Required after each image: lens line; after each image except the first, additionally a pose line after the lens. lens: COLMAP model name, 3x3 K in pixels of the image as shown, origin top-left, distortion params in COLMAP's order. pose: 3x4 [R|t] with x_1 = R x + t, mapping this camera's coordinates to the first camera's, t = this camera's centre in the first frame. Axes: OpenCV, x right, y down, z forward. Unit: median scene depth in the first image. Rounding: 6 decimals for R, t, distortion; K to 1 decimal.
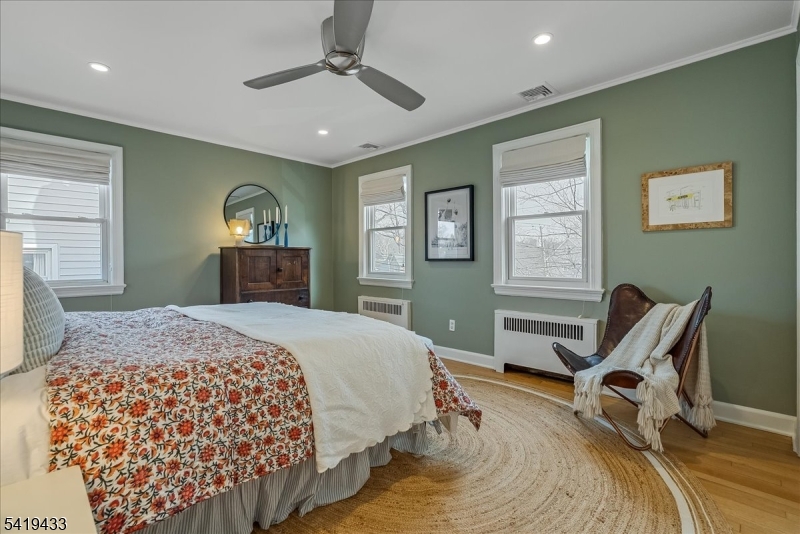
lens RADIAL K [[367.6, 0, 397.6], [0, 367.6, 265.8], [0, 0, 1]] dist [-0.004352, -0.000167]
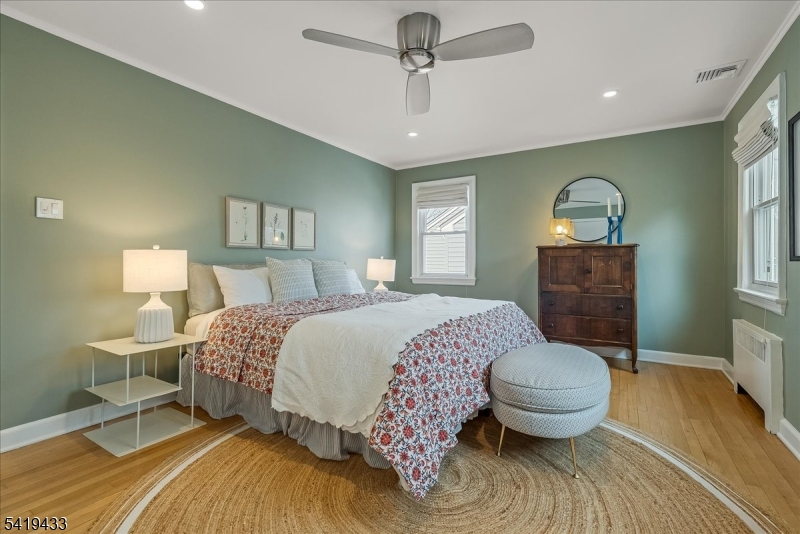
lens RADIAL K [[367.6, 0, 397.4], [0, 367.6, 261.0], [0, 0, 1]] dist [-0.004352, -0.000167]
pose [[0.220527, -0.000836, -0.975381, 0.948018], [-0.015096, 0.999877, -0.004270, -0.006107], [0.975264, 0.015666, 0.220487, 0.849077]]
